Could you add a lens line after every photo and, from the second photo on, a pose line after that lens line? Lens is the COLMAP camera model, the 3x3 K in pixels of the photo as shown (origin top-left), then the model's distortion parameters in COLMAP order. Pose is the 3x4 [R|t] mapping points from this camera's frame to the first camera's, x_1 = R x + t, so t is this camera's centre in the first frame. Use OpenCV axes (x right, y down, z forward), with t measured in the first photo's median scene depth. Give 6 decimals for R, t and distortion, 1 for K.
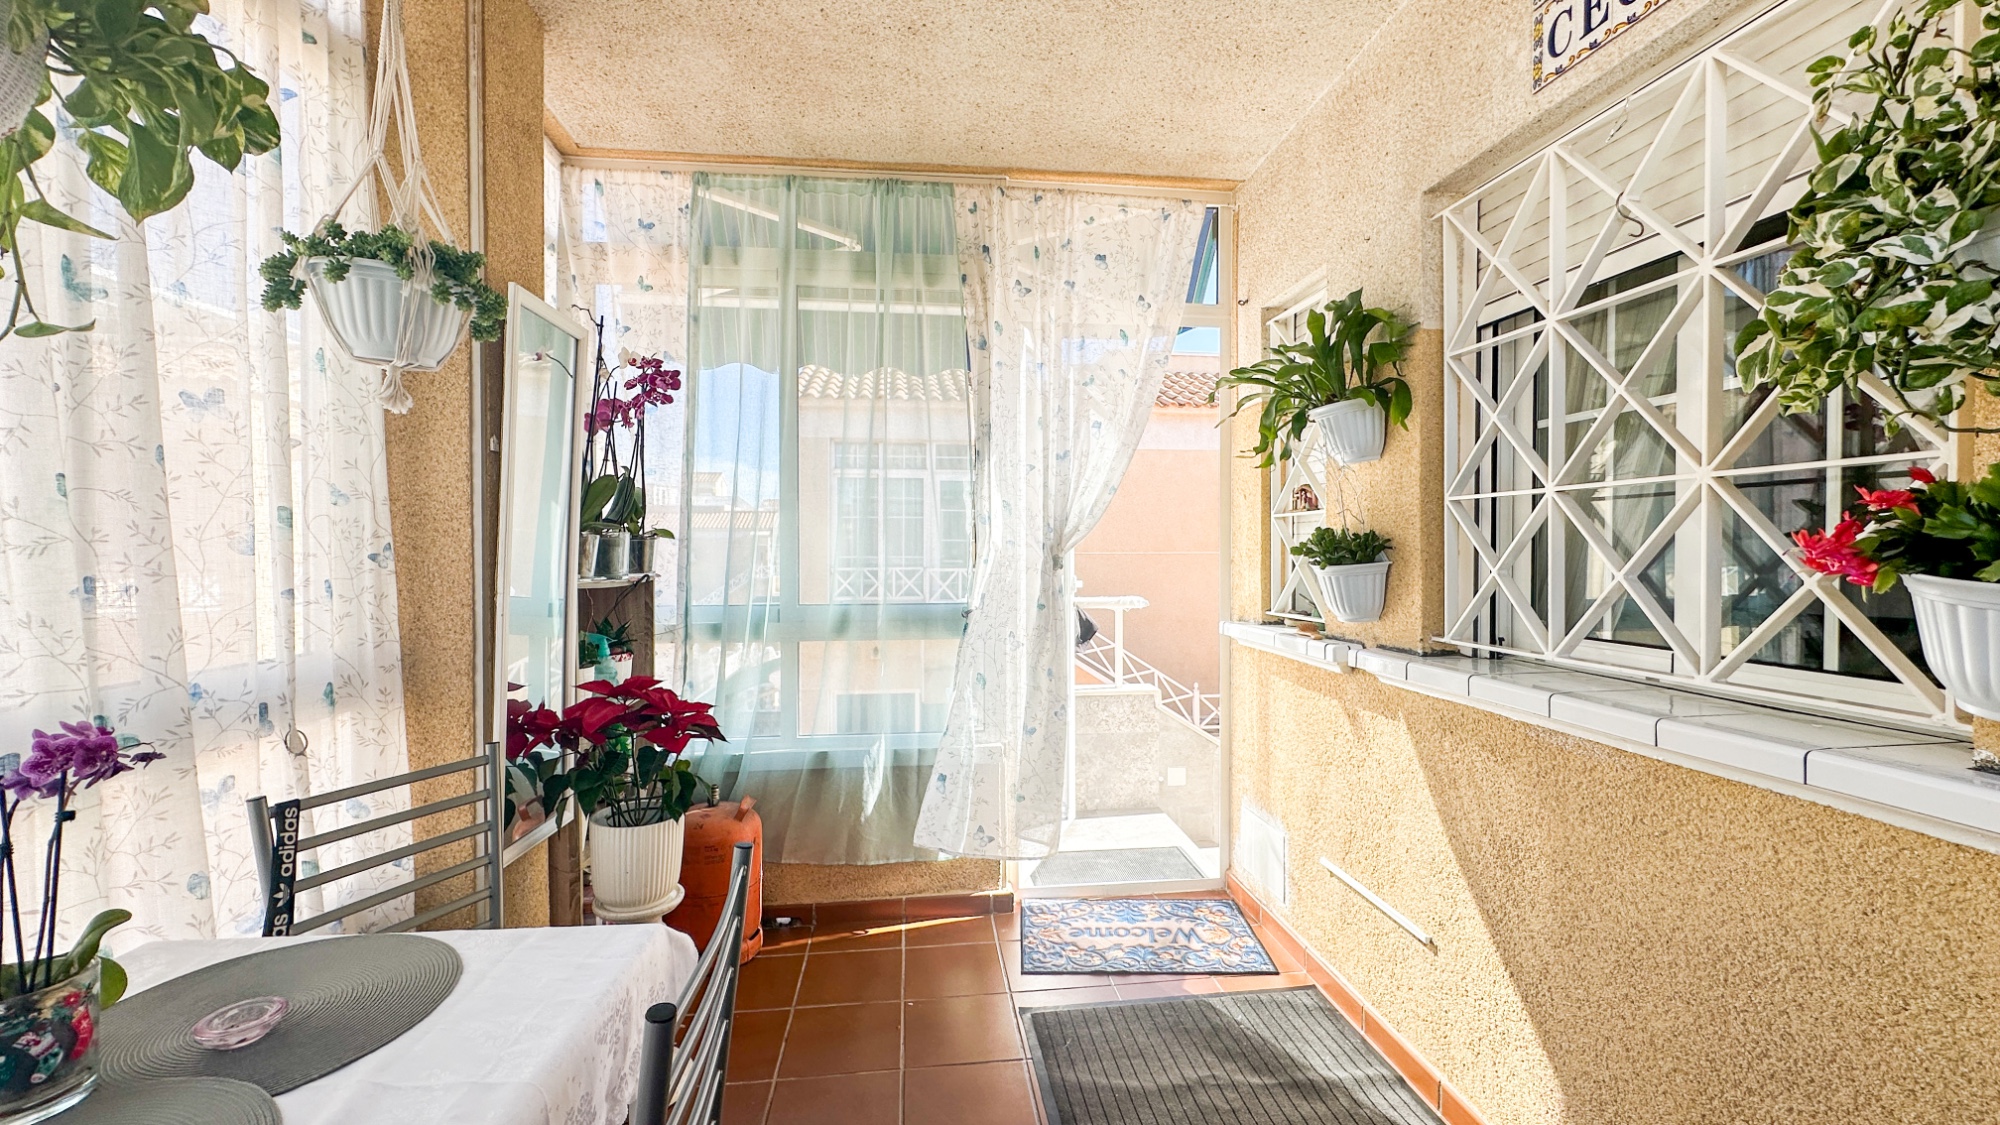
lens RADIAL K [[795.4, 0, 1001.1], [0, 795.4, 559.3], [0, 0, 1]] dist [-0.001139, 0.000238]
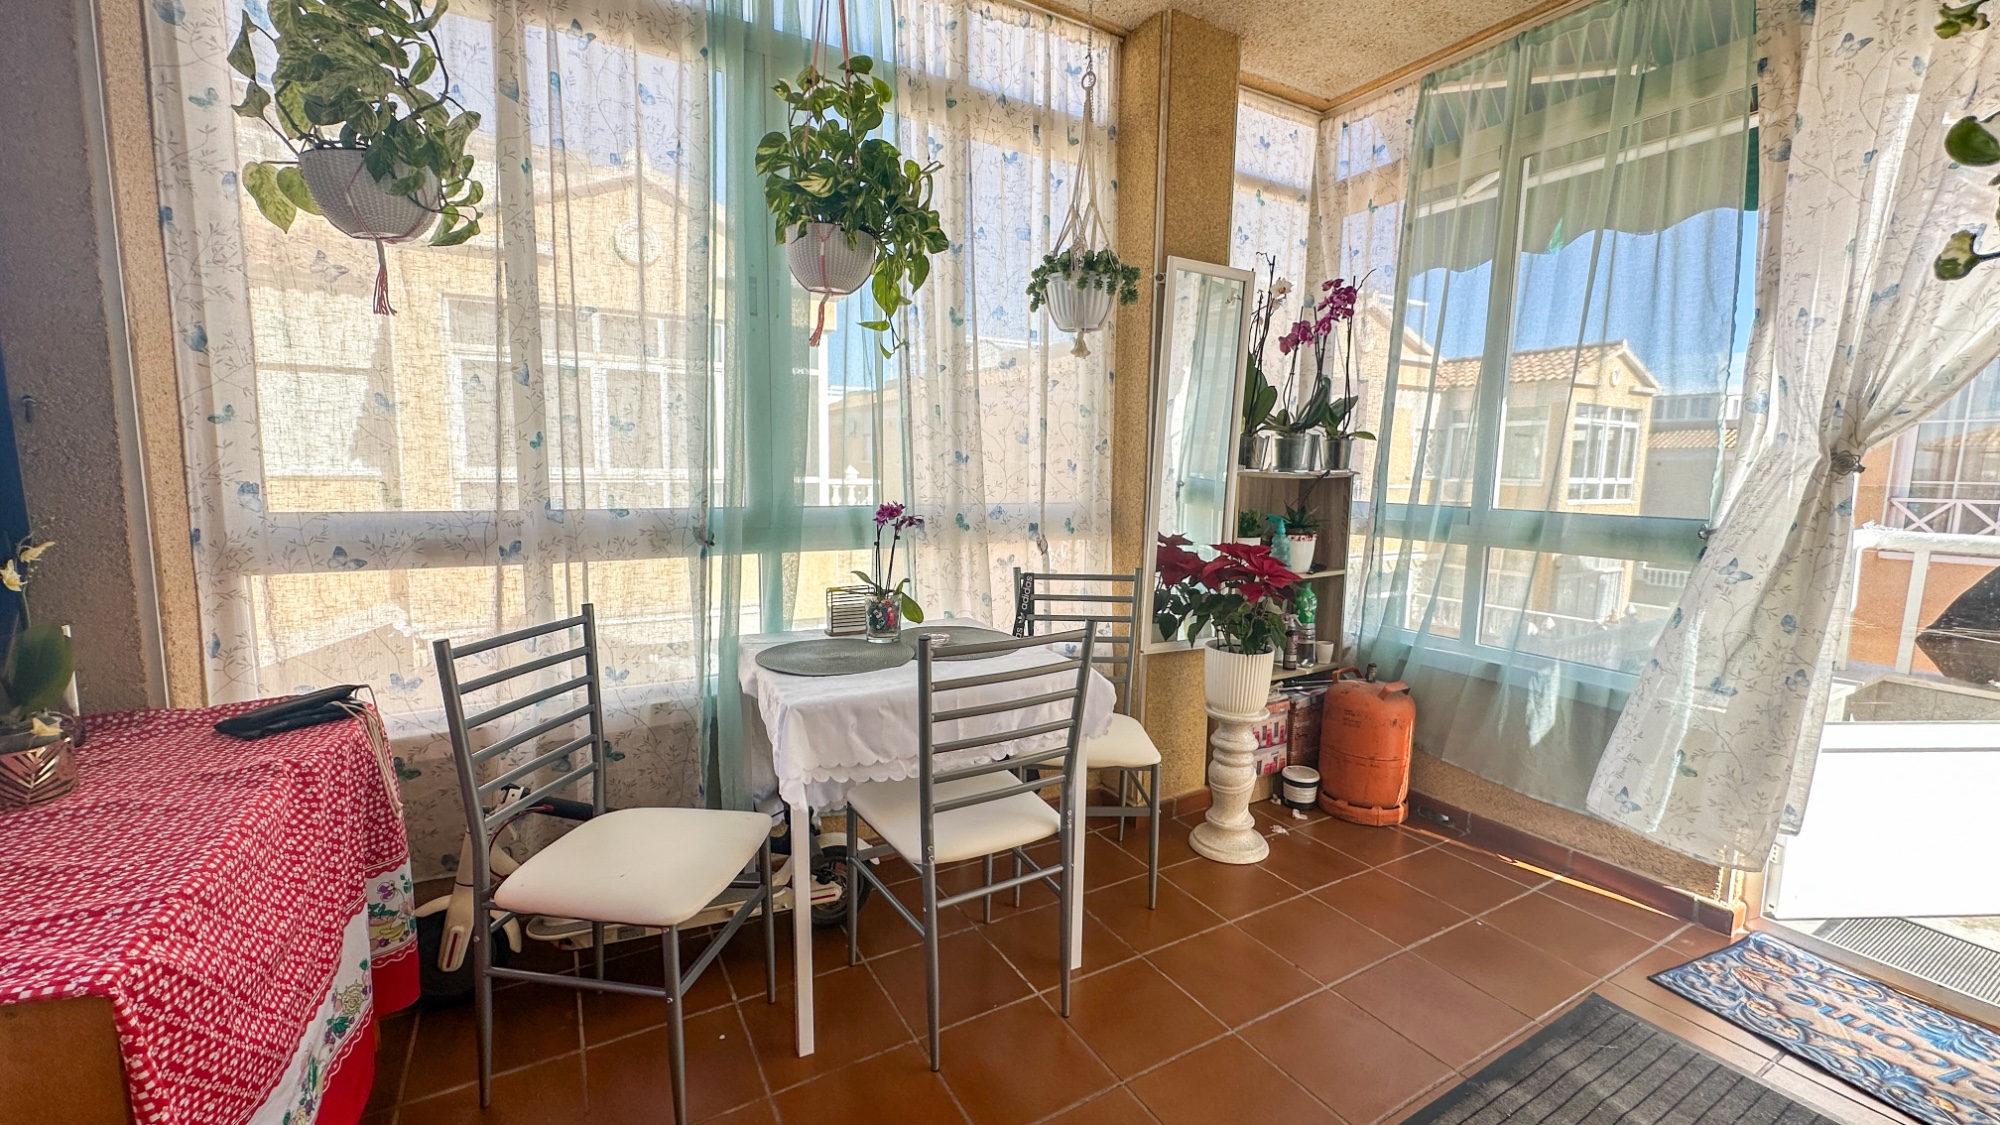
lens RADIAL K [[795.4, 0, 1001.1], [0, 795.4, 559.3], [0, 0, 1]] dist [-0.001139, 0.000238]
pose [[0.397103, 0.115328, -0.910499, 0.404491], [-0.027932, 0.993132, 0.113613, 0.027109], [0.917349, -0.019684, 0.397598, 0.085463]]
